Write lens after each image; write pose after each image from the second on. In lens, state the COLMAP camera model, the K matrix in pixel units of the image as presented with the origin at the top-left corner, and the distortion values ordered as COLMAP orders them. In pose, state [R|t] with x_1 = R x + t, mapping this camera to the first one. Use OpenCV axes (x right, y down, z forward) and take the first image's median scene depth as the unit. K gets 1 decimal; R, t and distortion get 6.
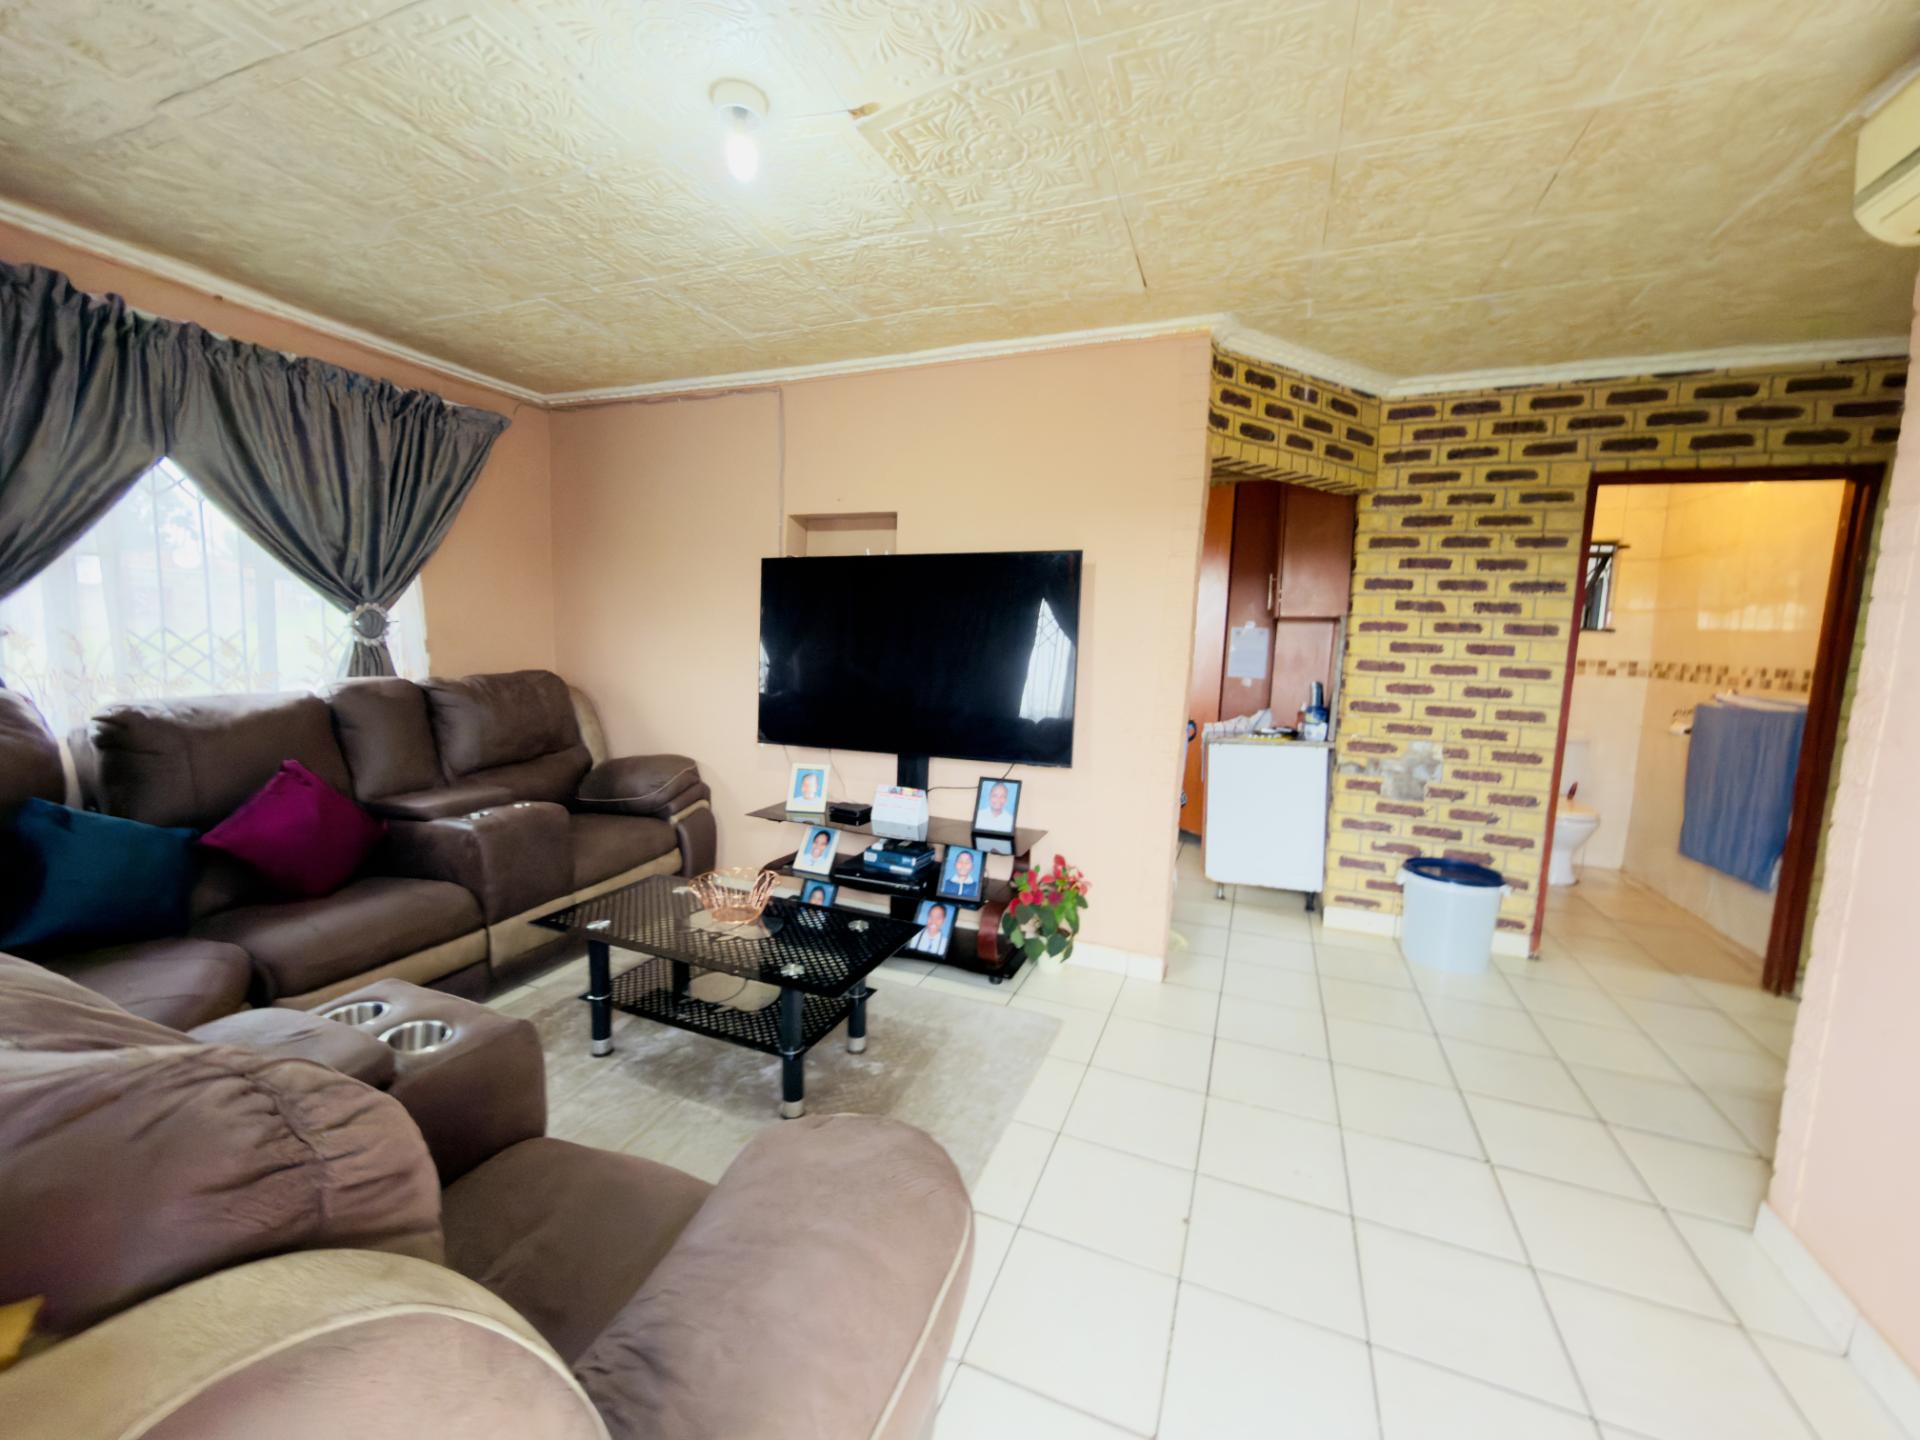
lens RADIAL K [[765.8, 0, 956.7], [0, 765.8, 723.2], [0, 0, 1]] dist [-0.001260, 0.000341]
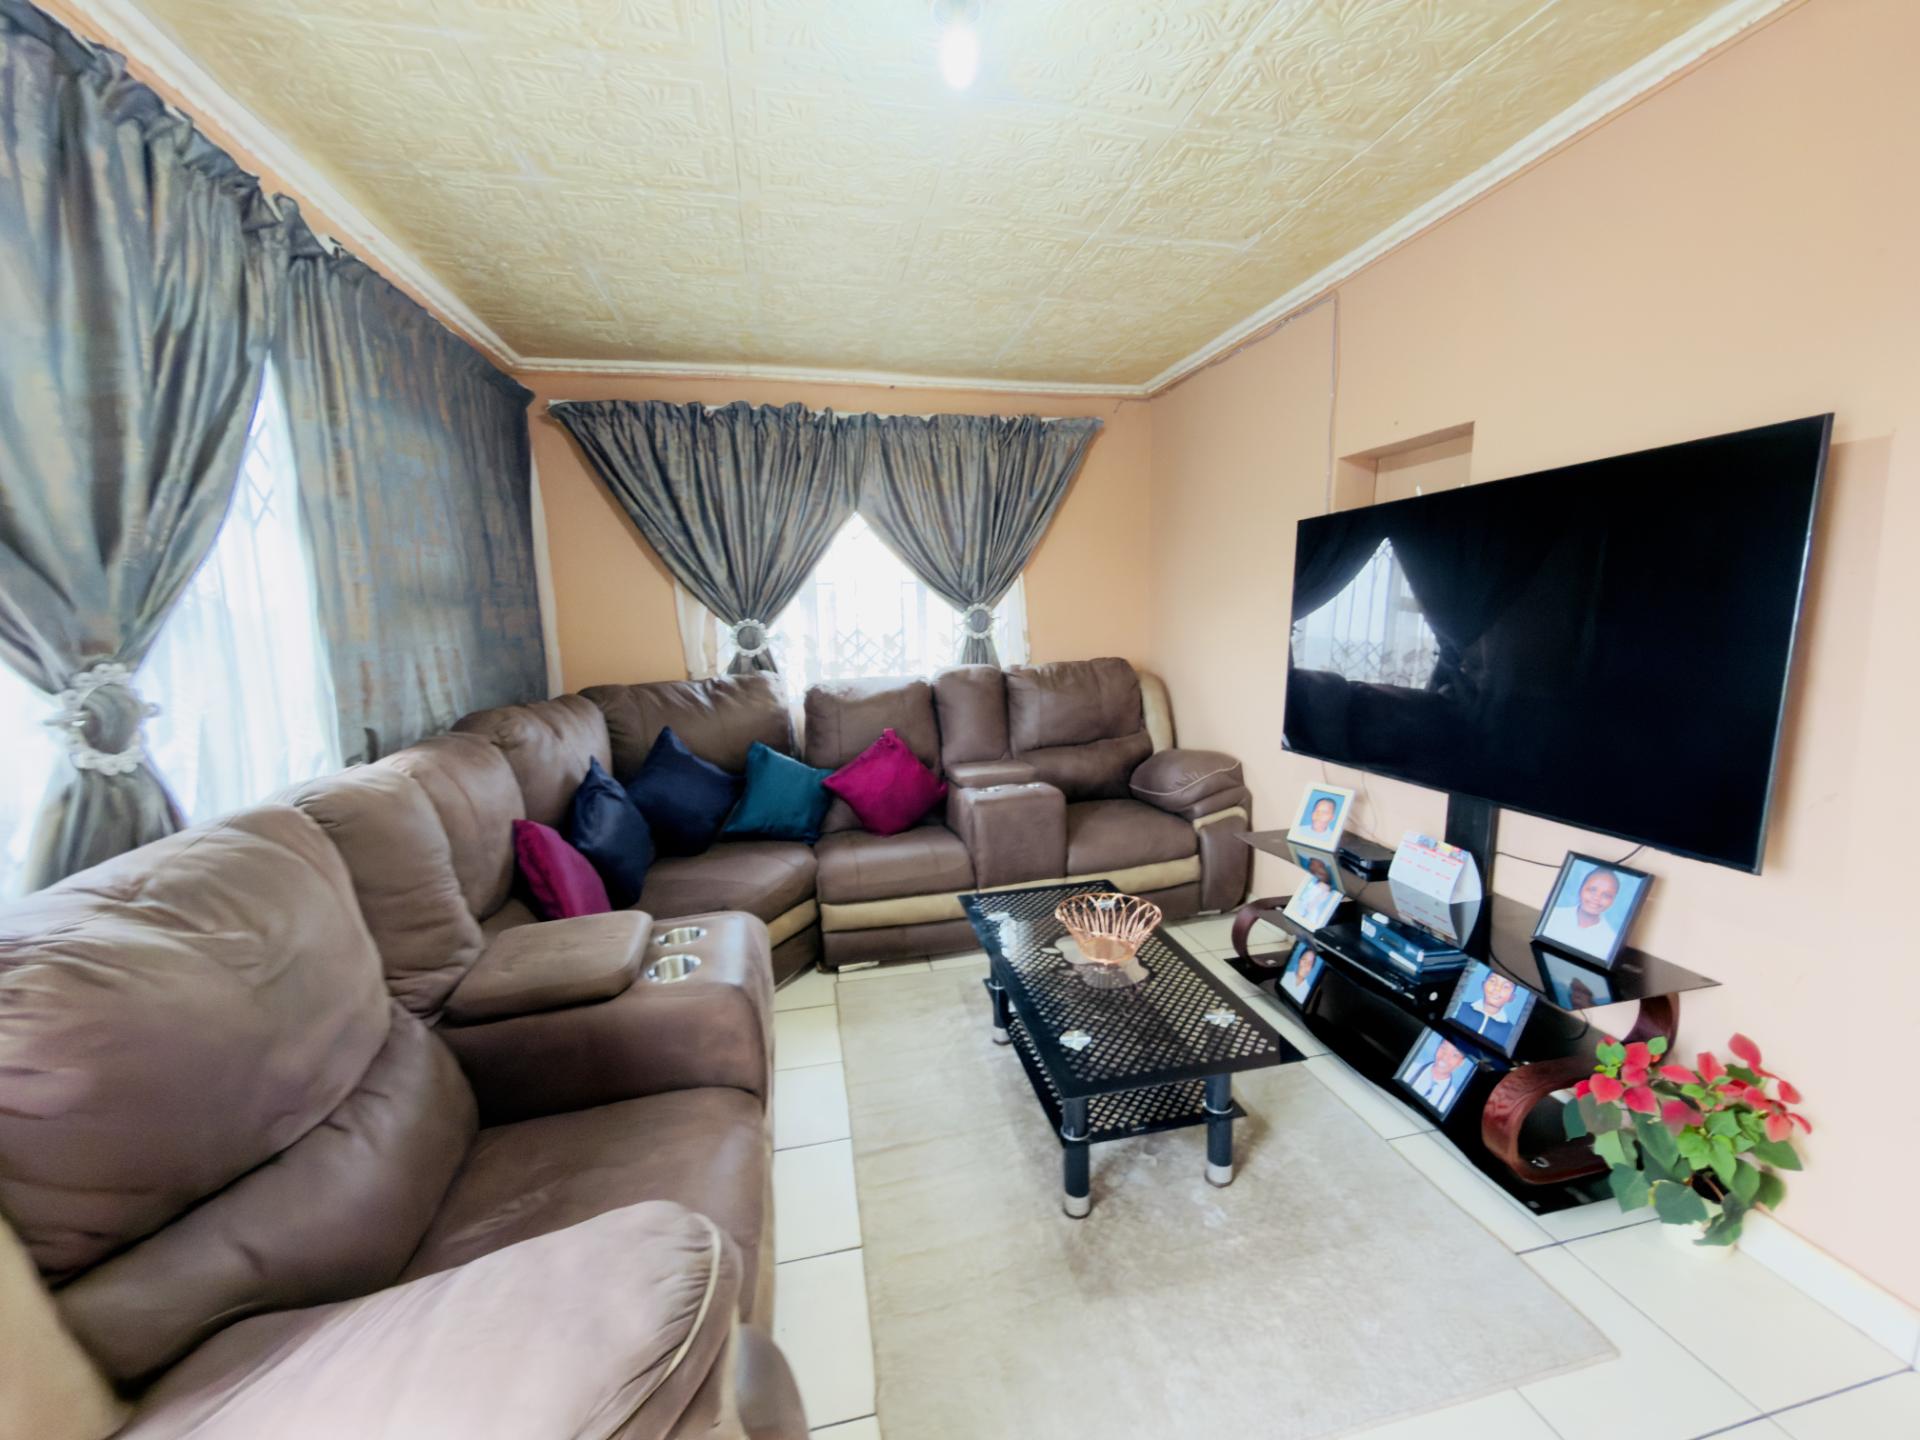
lens RADIAL K [[765.8, 0, 945.1], [0, 765.8, 723.1], [0, 0, 1]] dist [-0.001260, 0.000341]
pose [[0.563838, 0.076281, -0.822355, 0.248639], [-0.050897, 0.997042, 0.057588, -0.038805], [0.824315, 0.009385, 0.566053, 0.294396]]
